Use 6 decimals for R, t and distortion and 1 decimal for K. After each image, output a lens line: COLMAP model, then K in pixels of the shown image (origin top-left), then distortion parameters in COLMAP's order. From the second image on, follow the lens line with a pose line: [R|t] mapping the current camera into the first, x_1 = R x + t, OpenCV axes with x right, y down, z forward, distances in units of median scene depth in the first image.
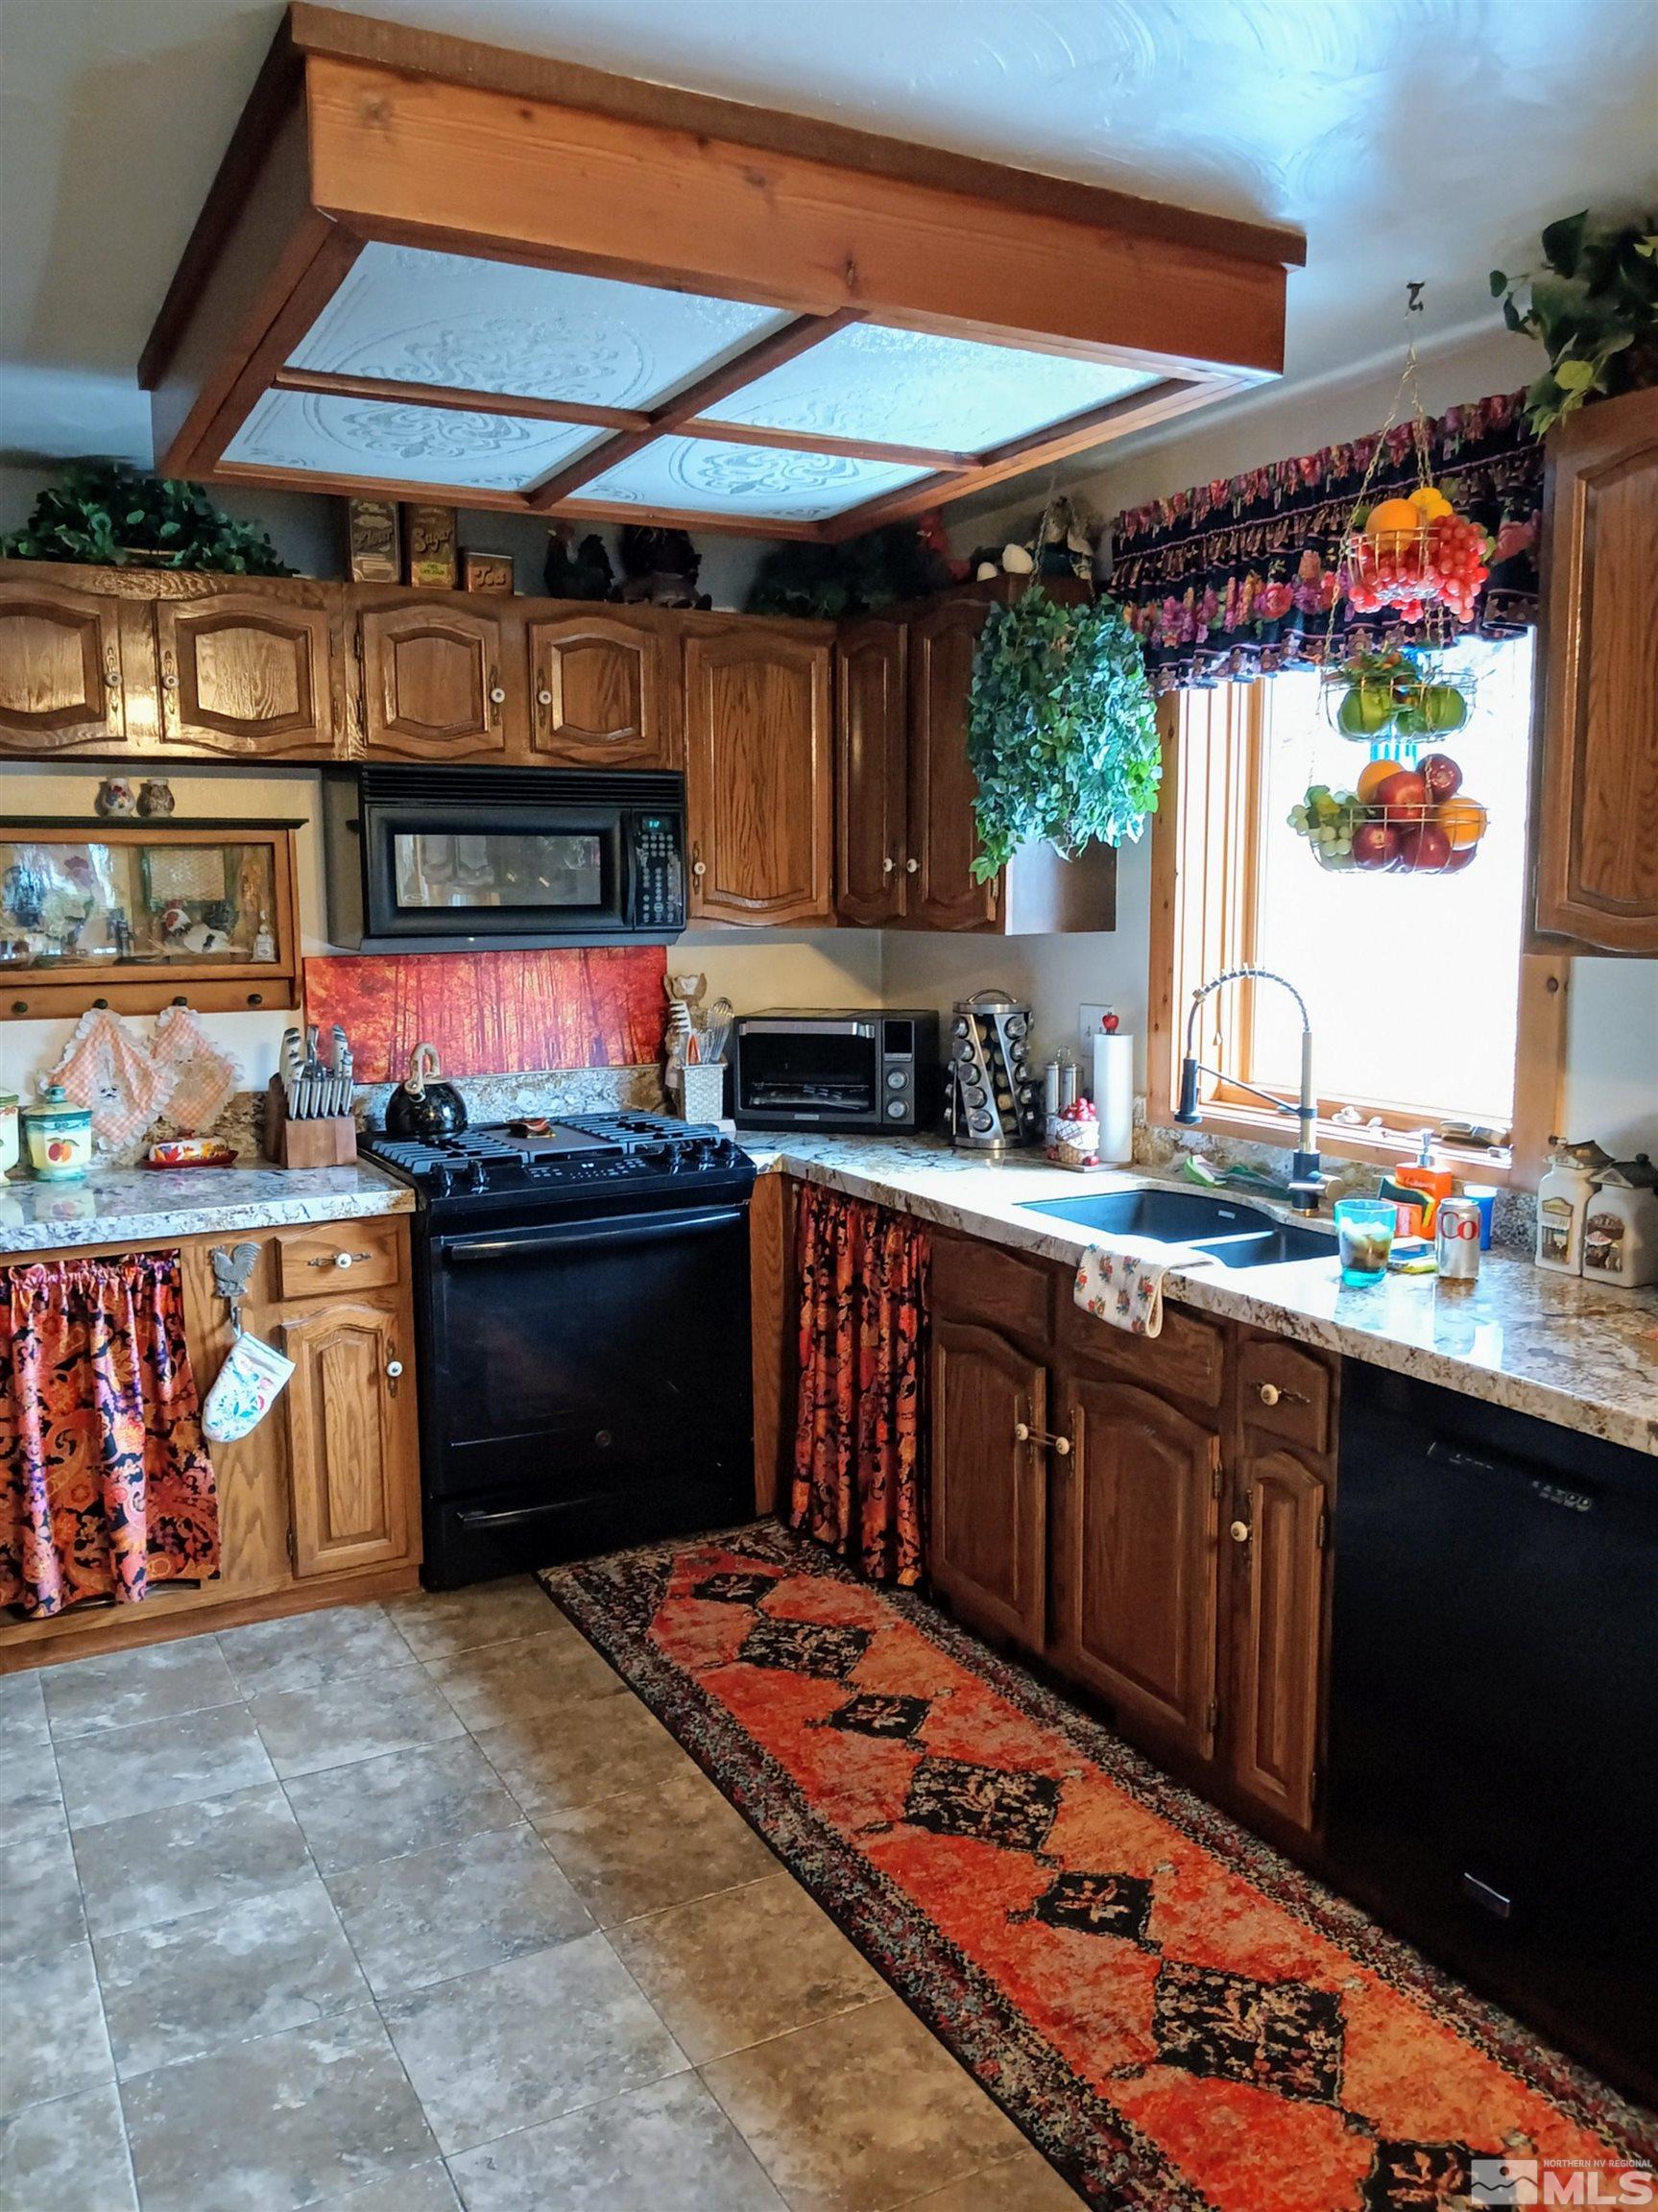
lens RADIAL K [[1679.9, 0, 822.2], [0, 1679.9, 1110.0], [0, 0, 1]] dist [0.008817, 0.000429]
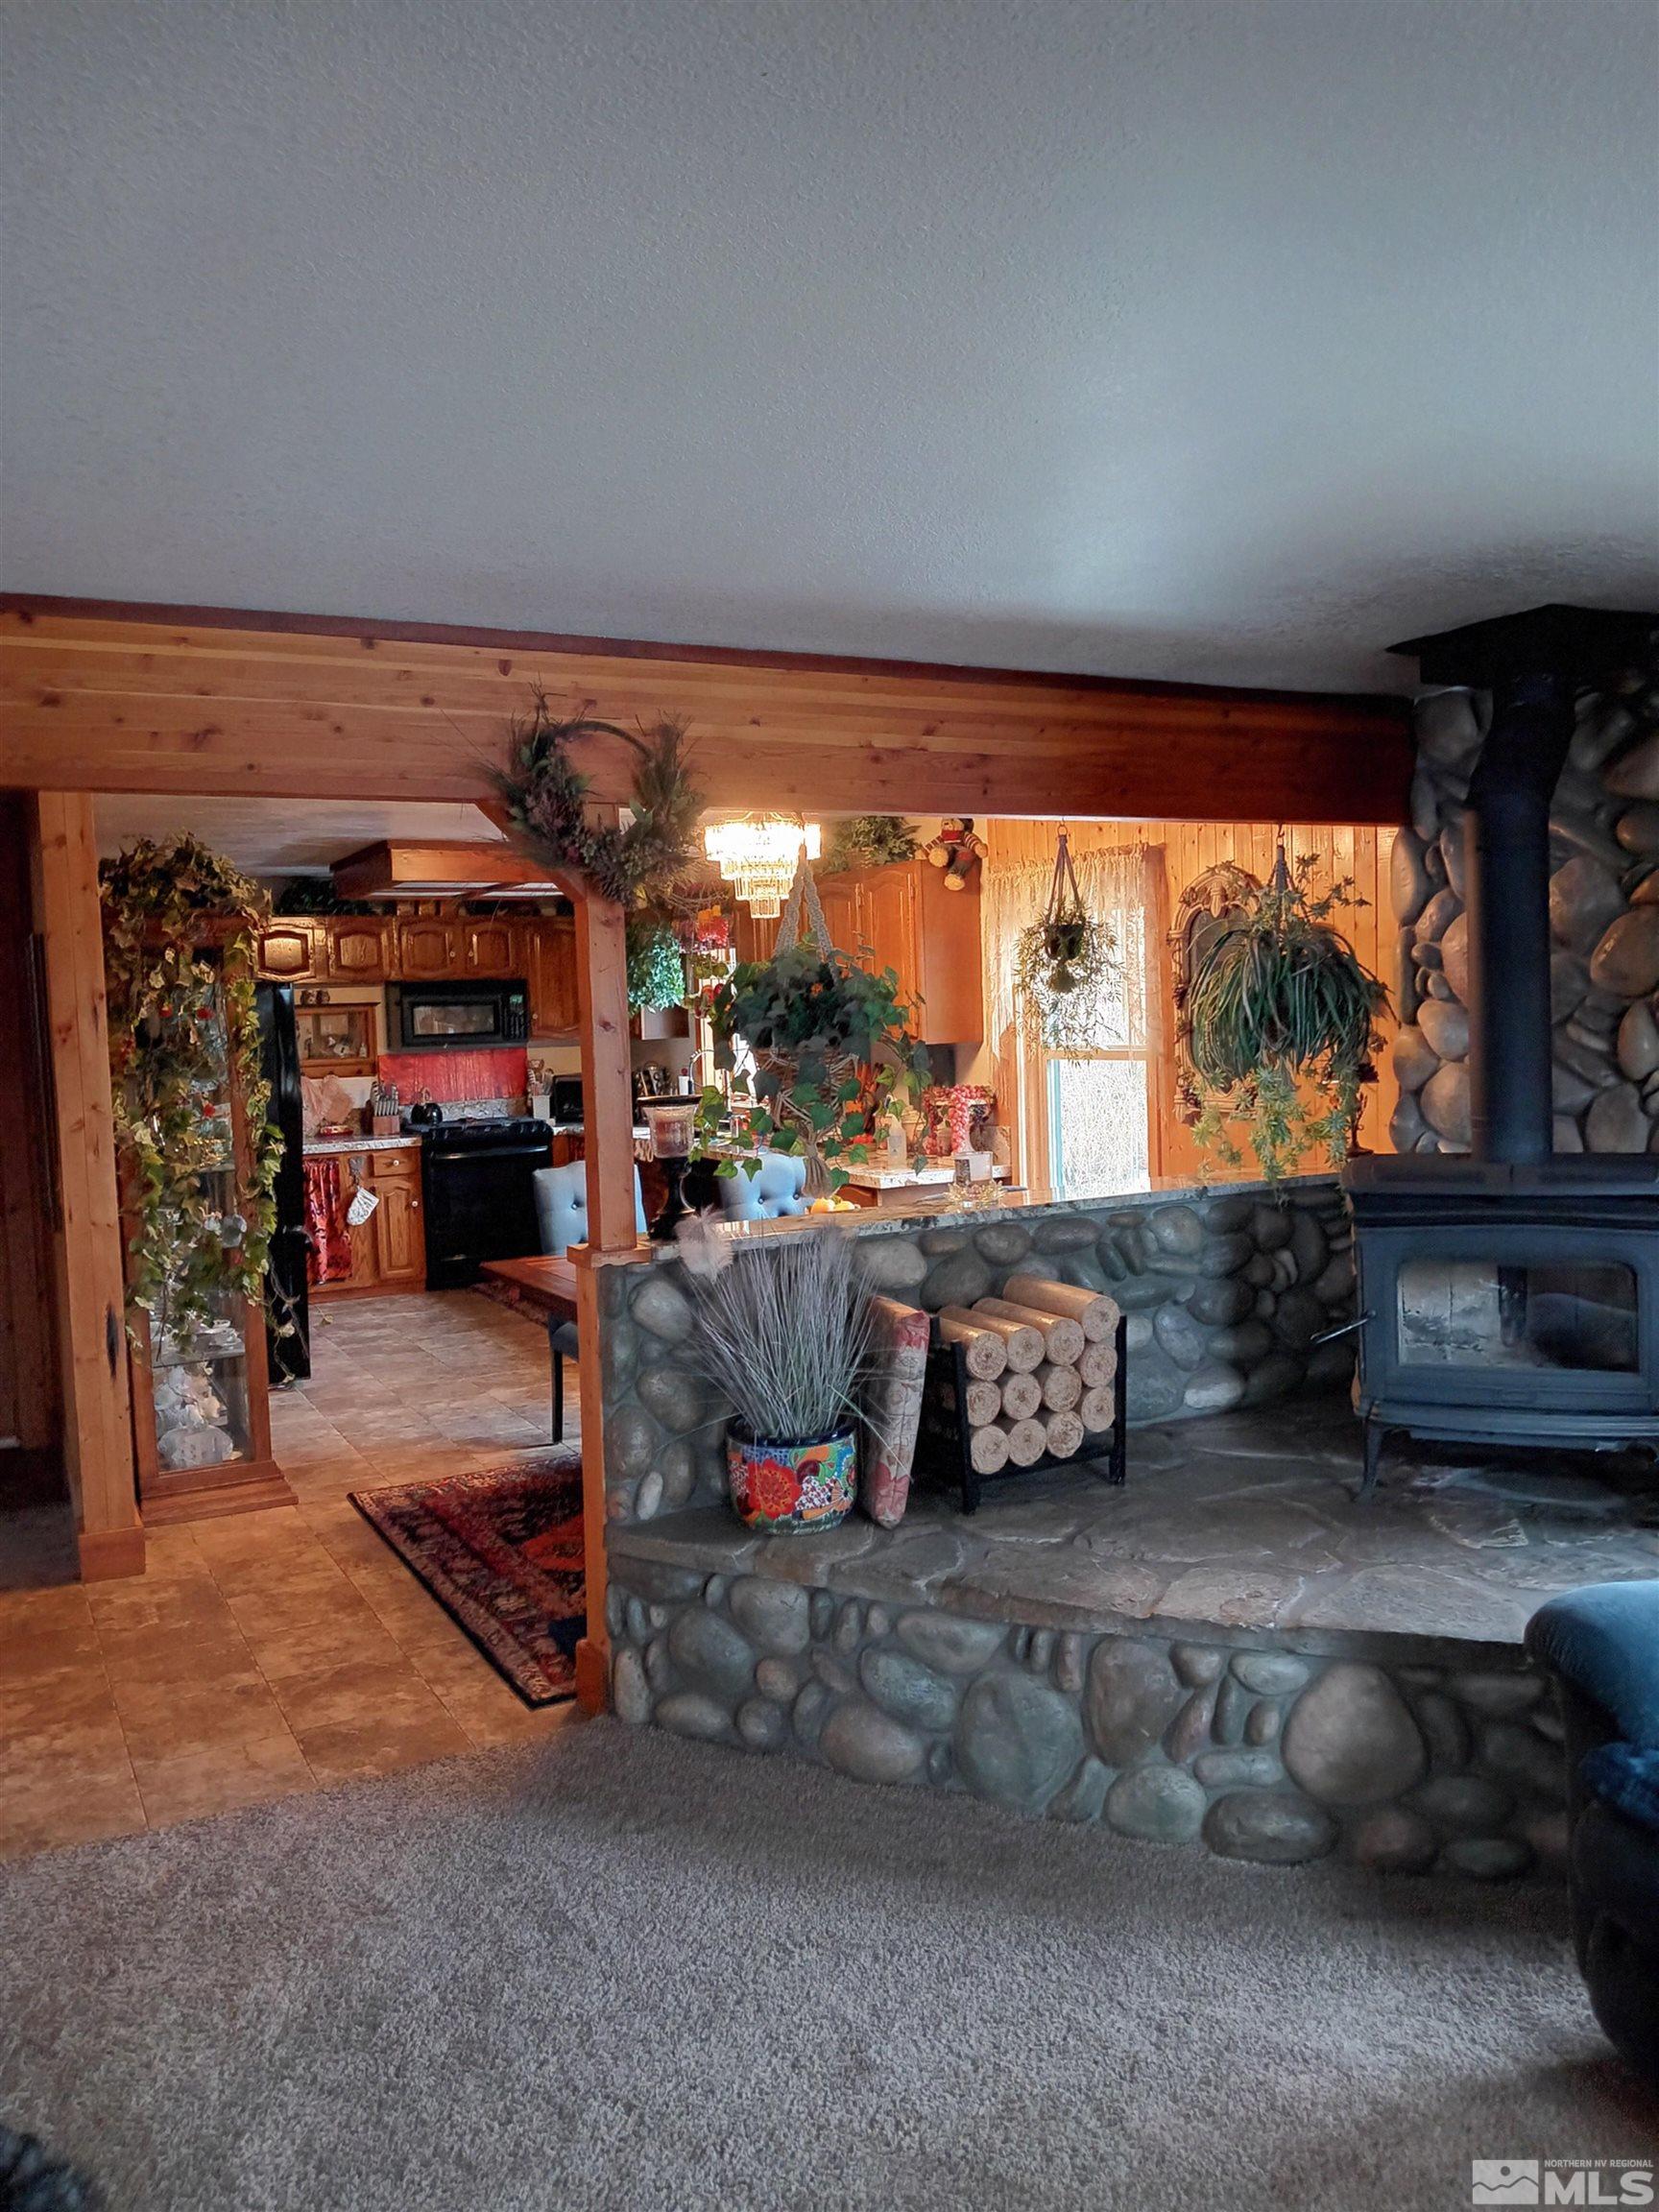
lens RADIAL K [[1680.0, 0, 836.5], [0, 1680.0, 1102.8], [0, 0, 1]] dist [0.008817, 0.000429]
pose [[0.999644, -0.026007, -0.005972, 0.417745], [0.025496, 0.996944, -0.073842, 0.195356], [0.007874, 0.073664, 0.997252, -1.601170]]
